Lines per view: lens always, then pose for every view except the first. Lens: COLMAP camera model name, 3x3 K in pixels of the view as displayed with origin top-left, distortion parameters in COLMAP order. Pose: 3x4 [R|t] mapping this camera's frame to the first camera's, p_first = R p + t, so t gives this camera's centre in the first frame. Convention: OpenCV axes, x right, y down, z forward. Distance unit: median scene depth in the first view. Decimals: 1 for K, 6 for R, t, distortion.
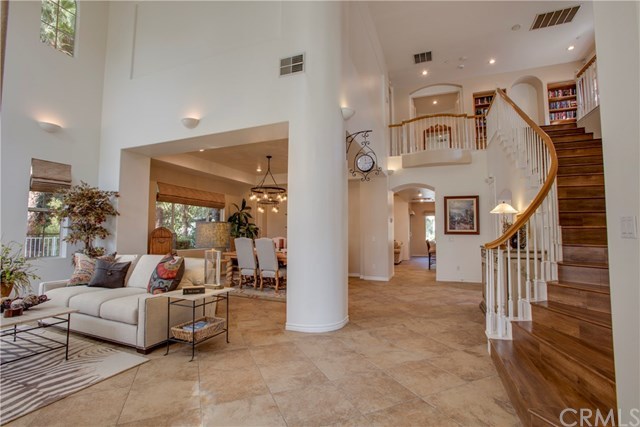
lens RADIAL K [[285.0, 0, 320.0], [0, 285.0, 213.5], [0, 0, 1]] dist [-0.012736, 0.000168]
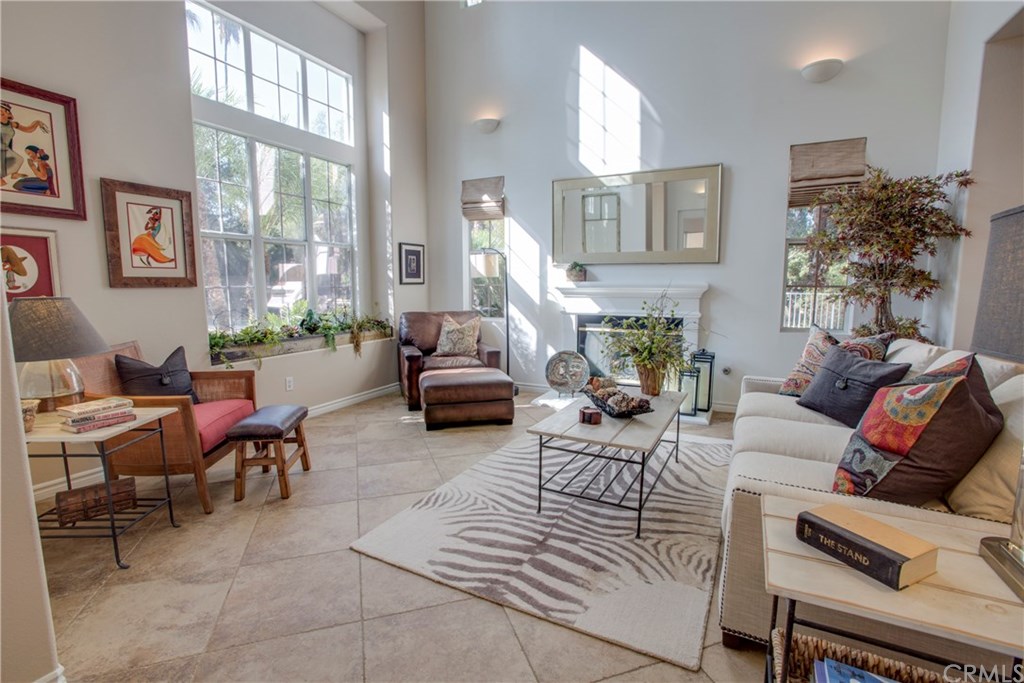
lens RADIAL K [[467.5, 0, 512.0], [0, 467.5, 341.5], [0, 0, 1]] dist [-0.003917, -0.000190]
pose [[-0.084137, 0.110009, -0.990363, -0.102496], [0.071446, 0.991995, 0.104120, 0.077307], [0.993890, -0.061997, -0.091324, 0.955503]]
